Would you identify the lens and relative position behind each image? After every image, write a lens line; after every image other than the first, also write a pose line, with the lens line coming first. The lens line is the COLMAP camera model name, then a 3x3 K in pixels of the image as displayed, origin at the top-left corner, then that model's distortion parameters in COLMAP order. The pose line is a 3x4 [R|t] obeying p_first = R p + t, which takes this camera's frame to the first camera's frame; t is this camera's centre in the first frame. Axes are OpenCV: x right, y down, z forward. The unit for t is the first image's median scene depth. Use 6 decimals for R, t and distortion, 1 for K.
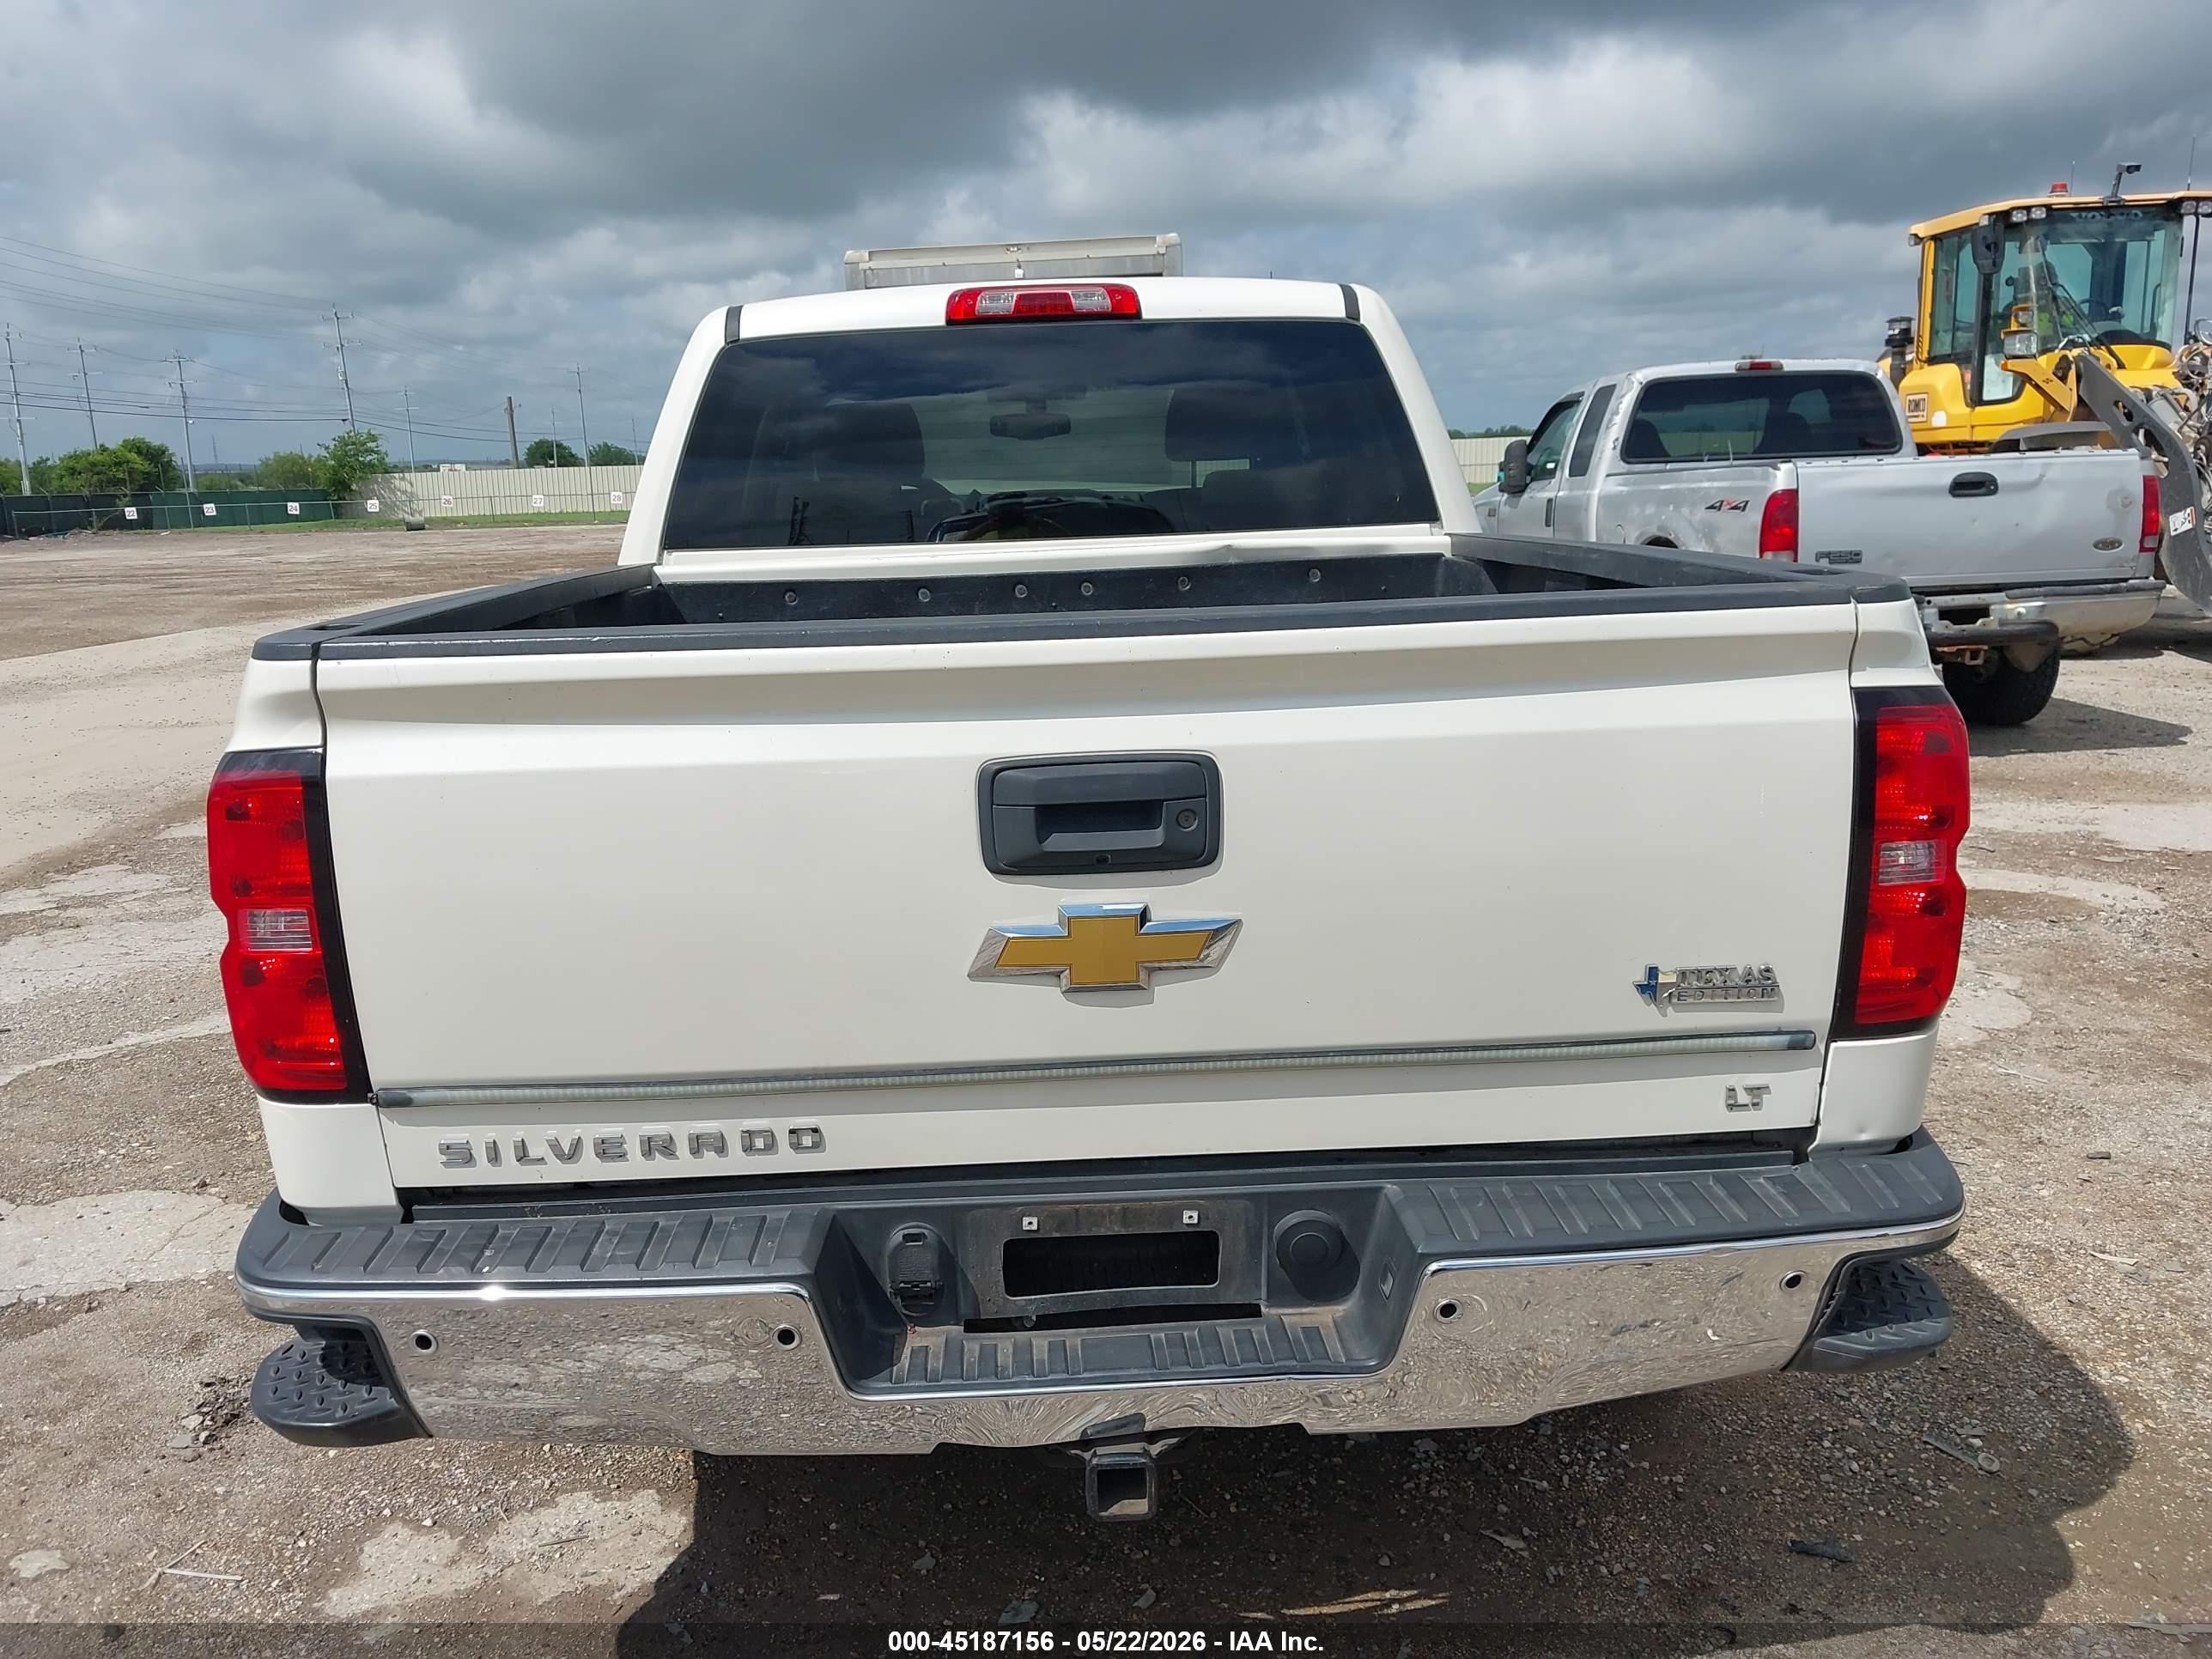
lens RADIAL K [[1805.3, 0, 1106.0], [0, 1805.3, 829.5], [0, 0, 1]] dist [0.002637, -0.015779]
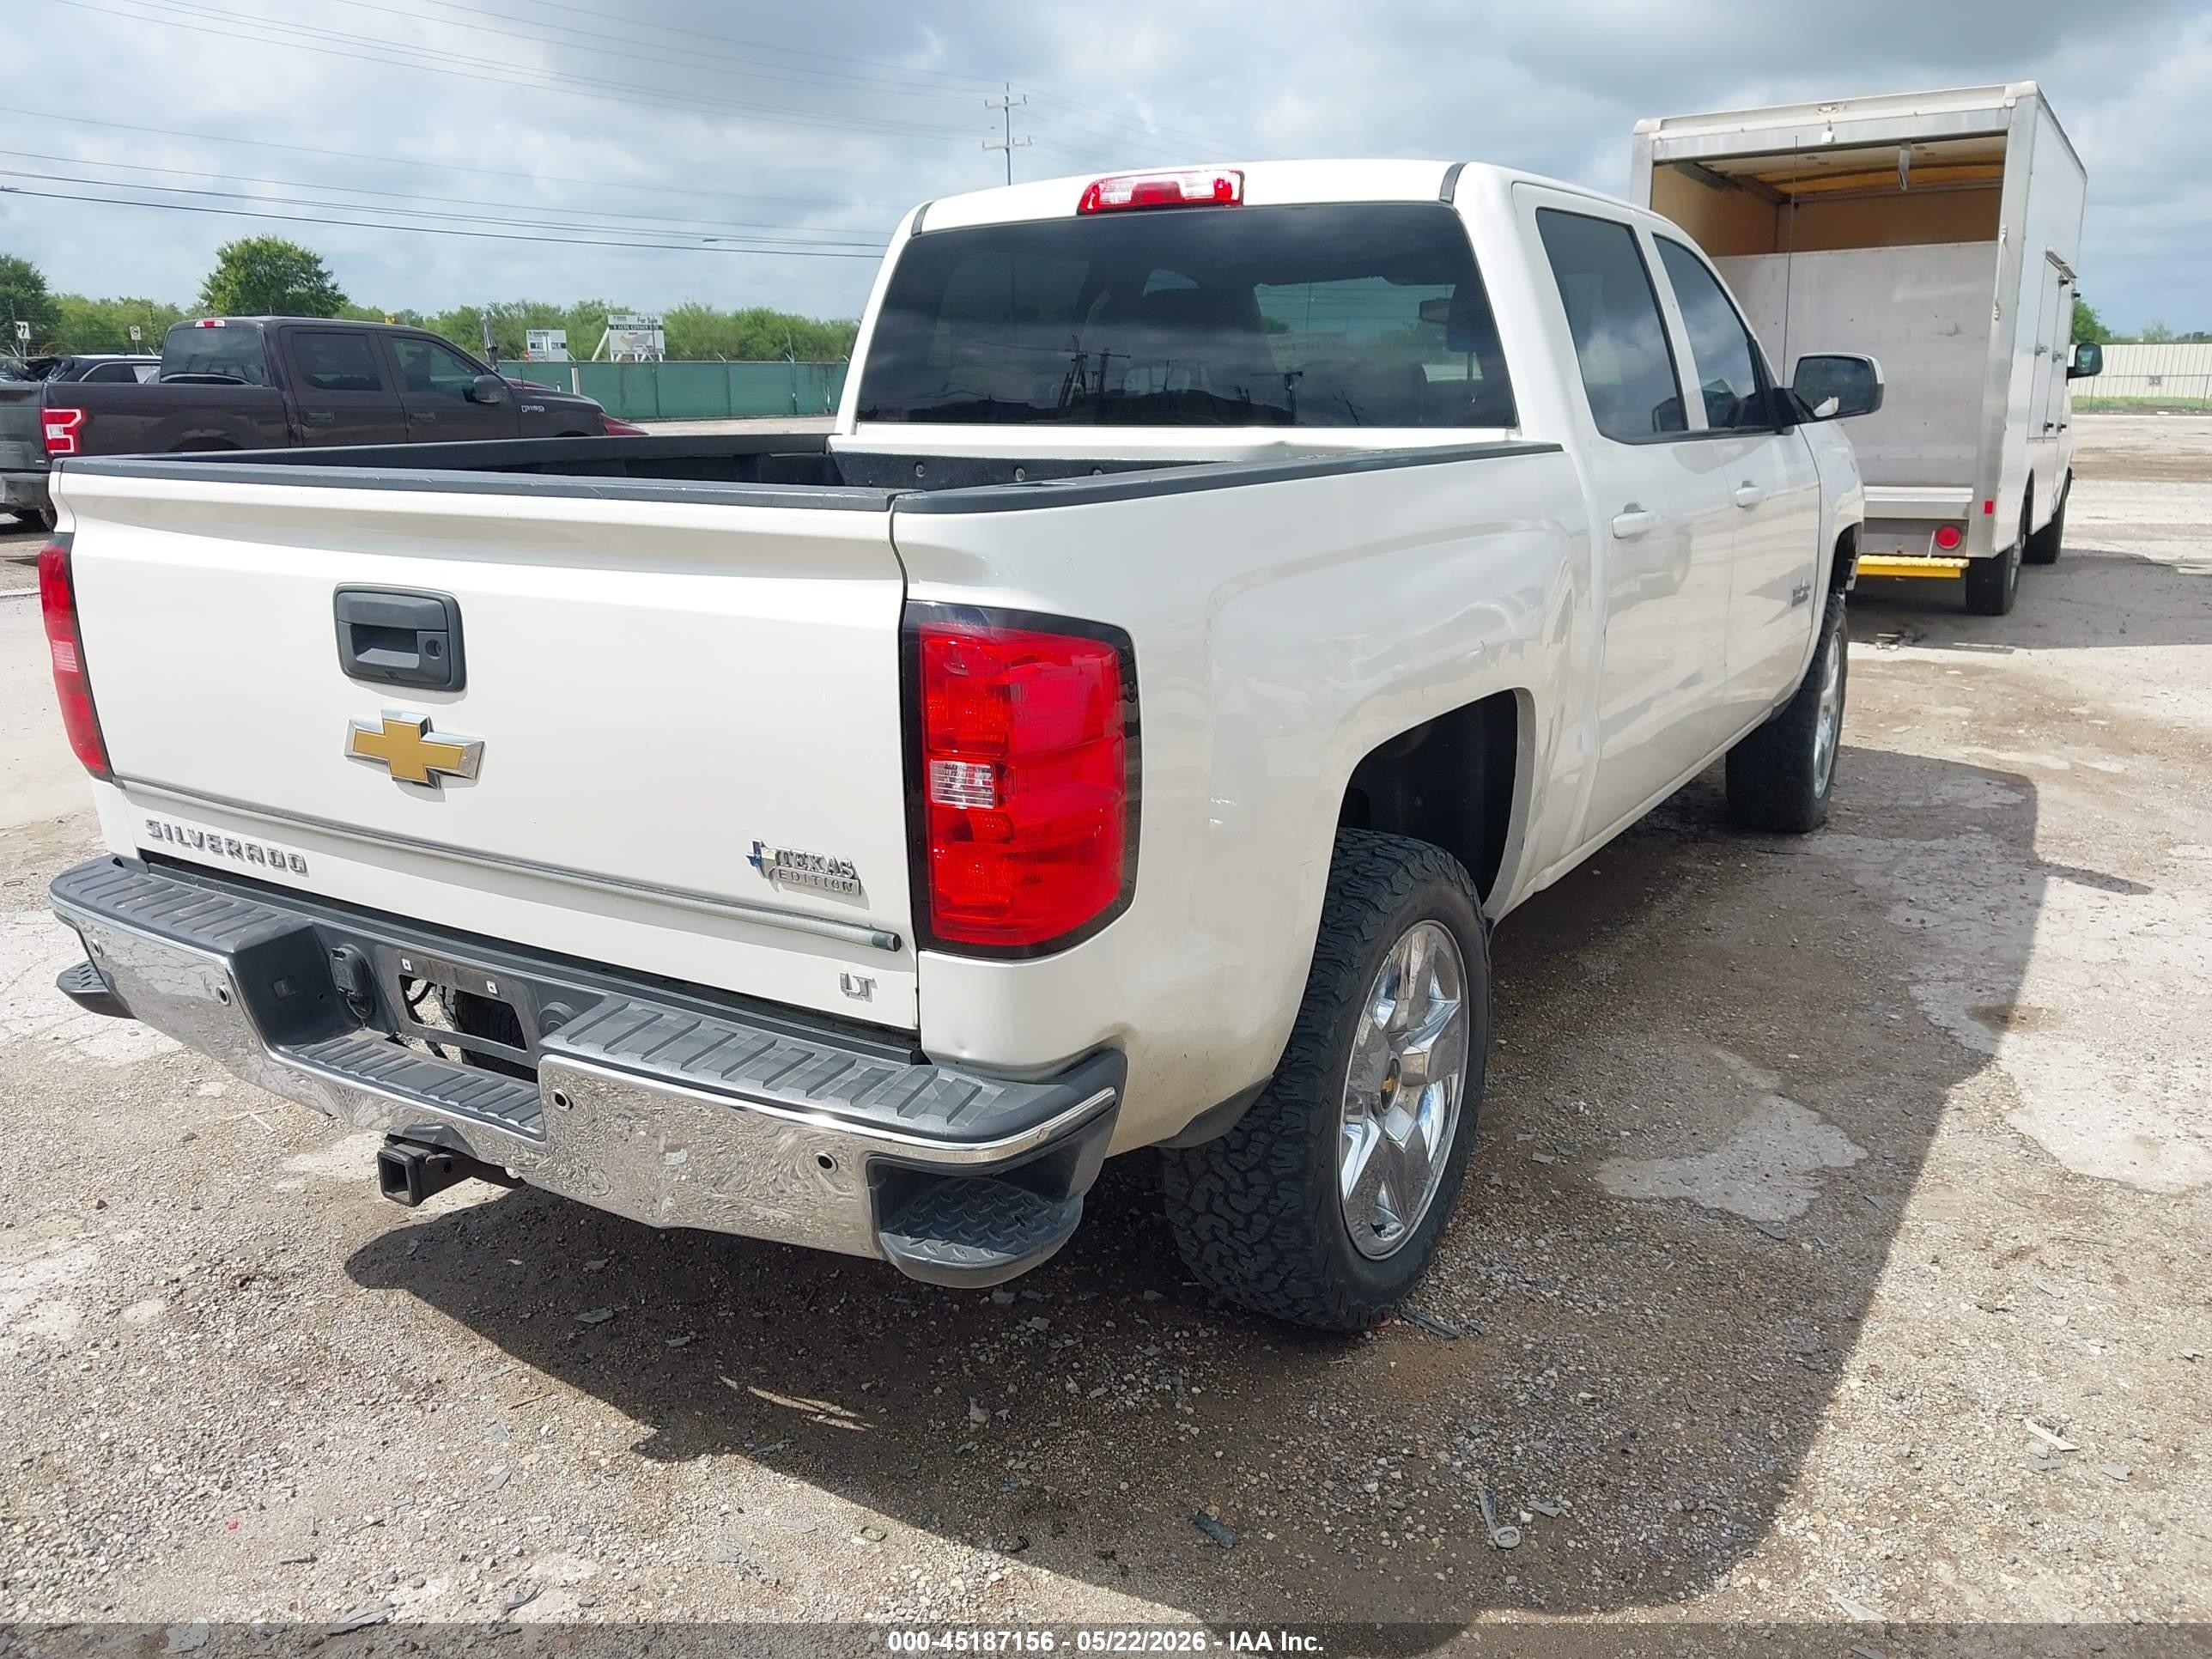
lens RADIAL K [[1820.0, 0, 1081.9], [0, 1820.0, 849.4], [0, 0, 1]] dist [0.027239, -0.008197]
pose [[0.816669, 0.173015, -0.550561, 0.900370], [-0.134755, 0.984800, 0.109588, -0.053647], [0.561152, -0.015306, 0.827571, 0.185672]]
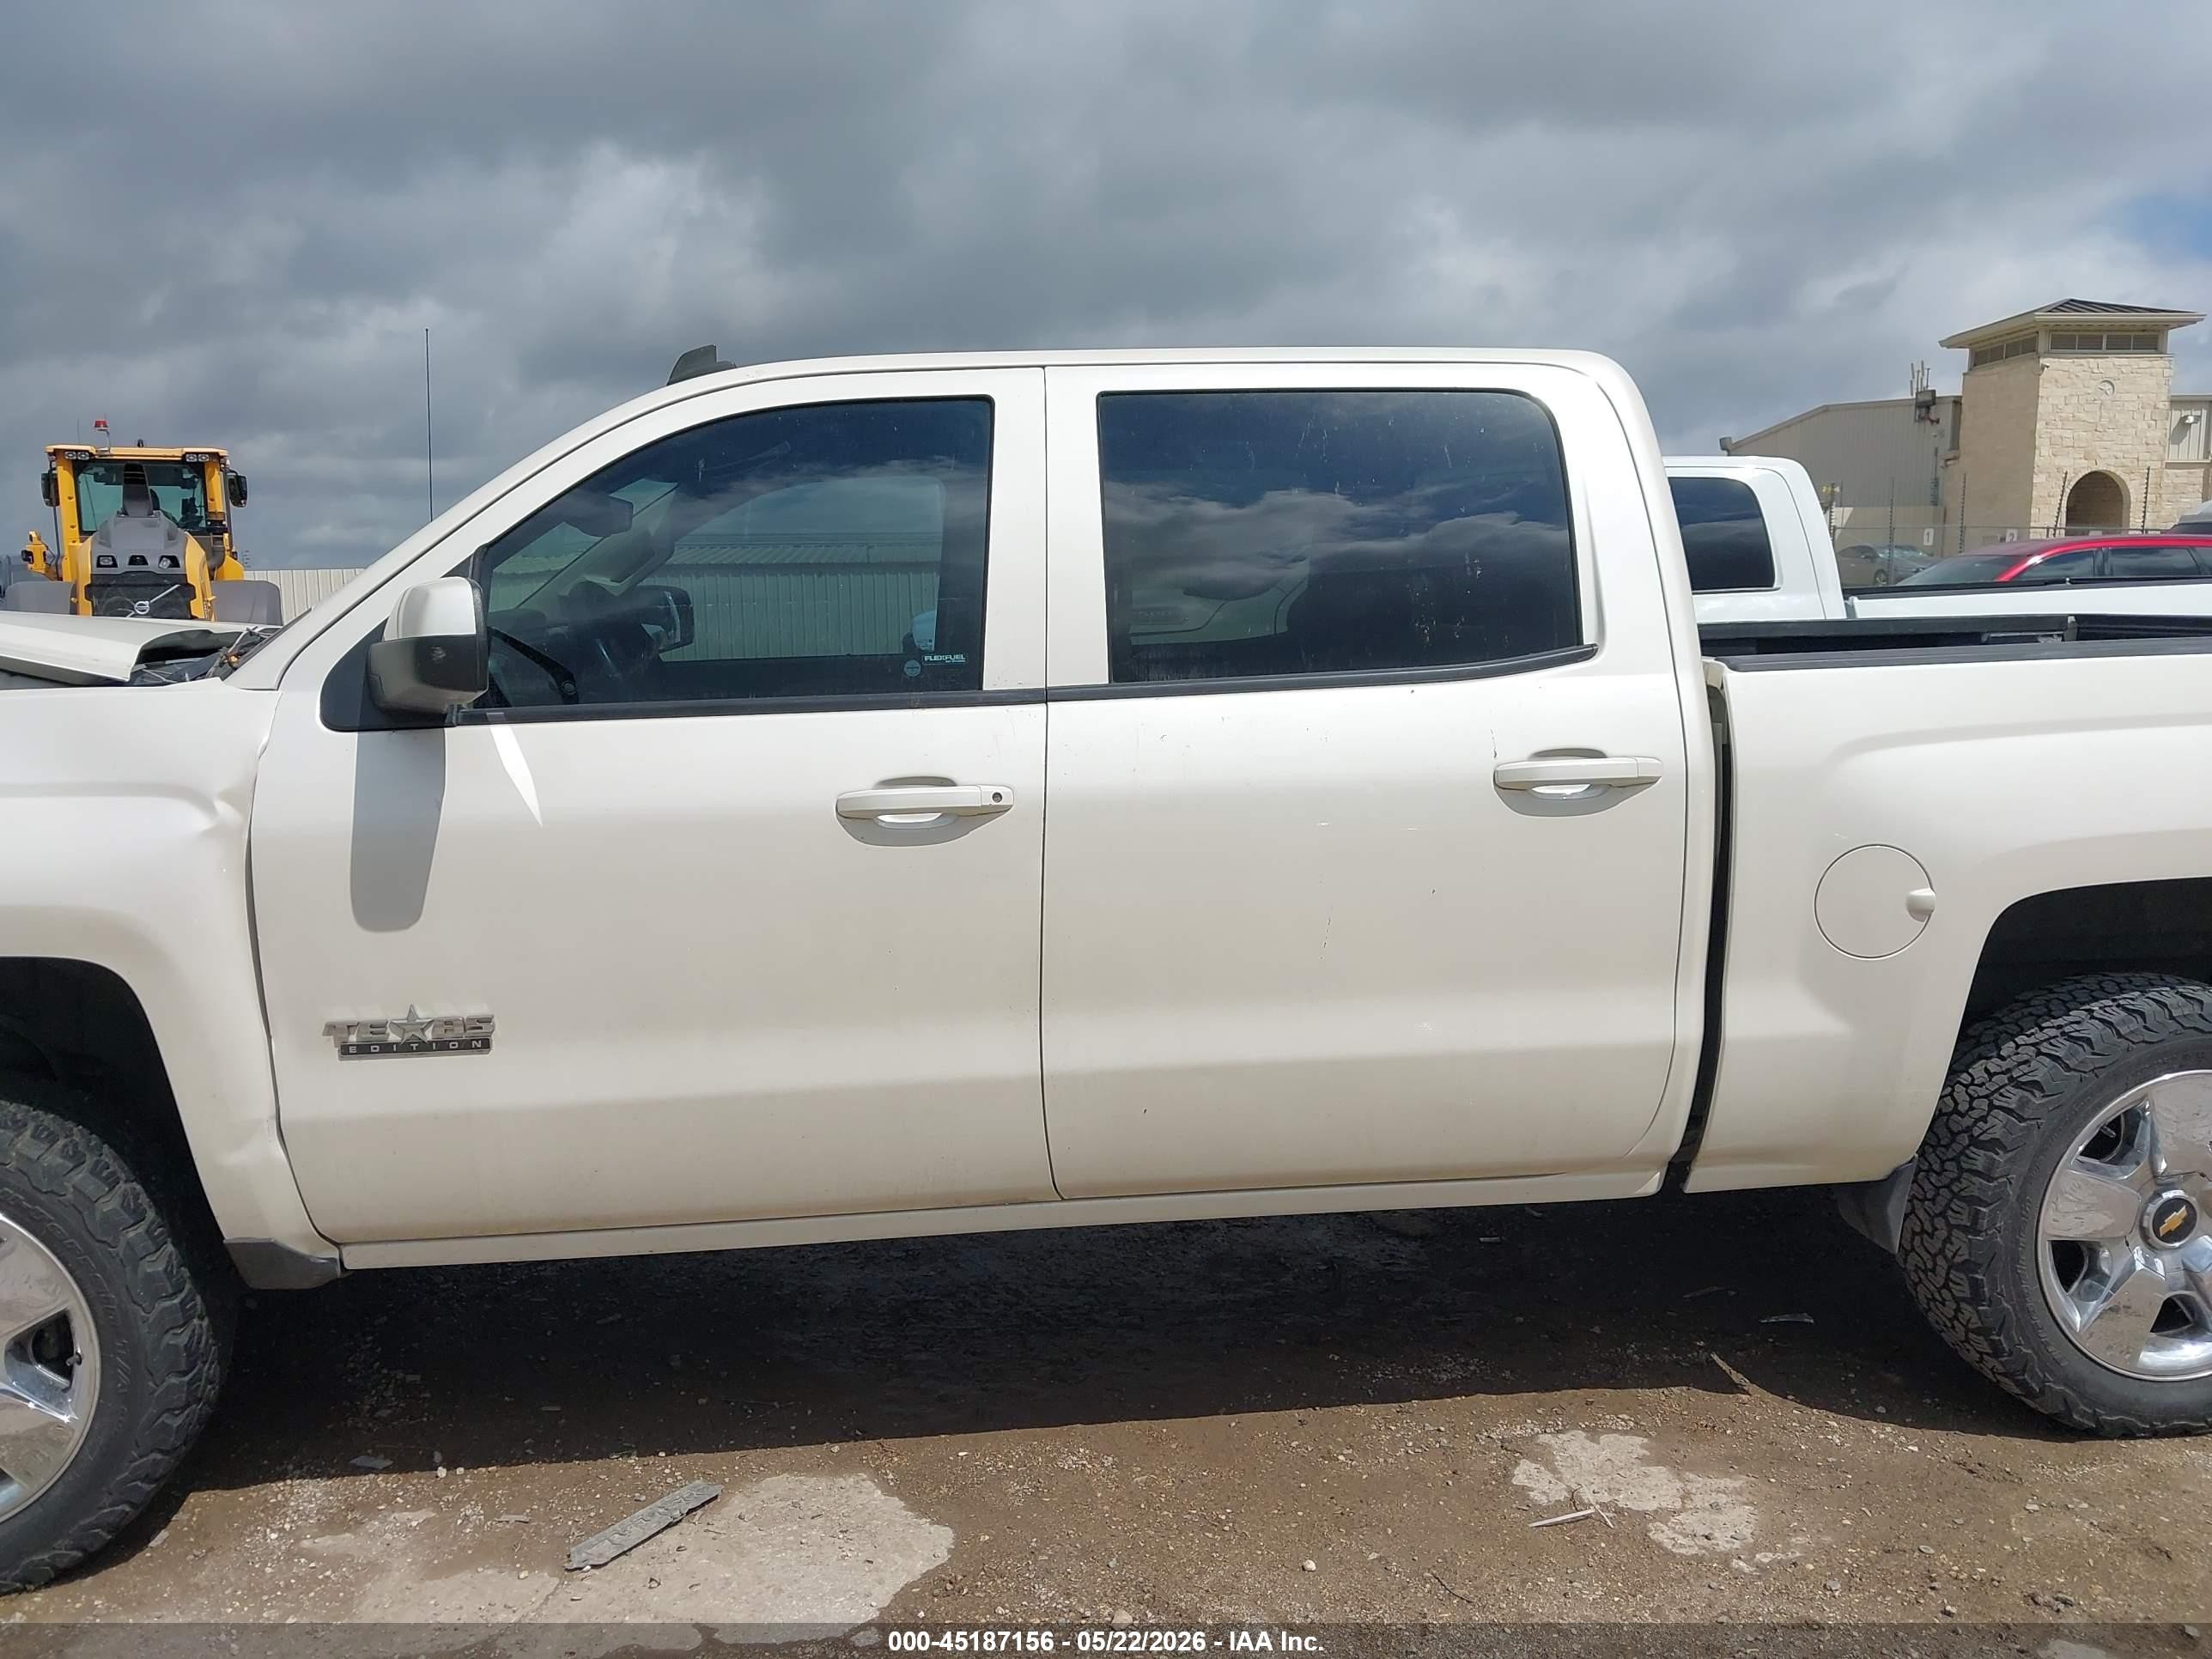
lens RADIAL K [[1745.0, 0, 1106.0], [0, 1745.0, 829.5], [0, 0, 1]] dist [0.004415, -0.009232]
pose [[-0.110954, -0.100921, 0.988688, -1.583153], [0.221817, 0.967220, 0.123623, -0.297098], [-0.968755, 0.233024, -0.084931, 1.810709]]
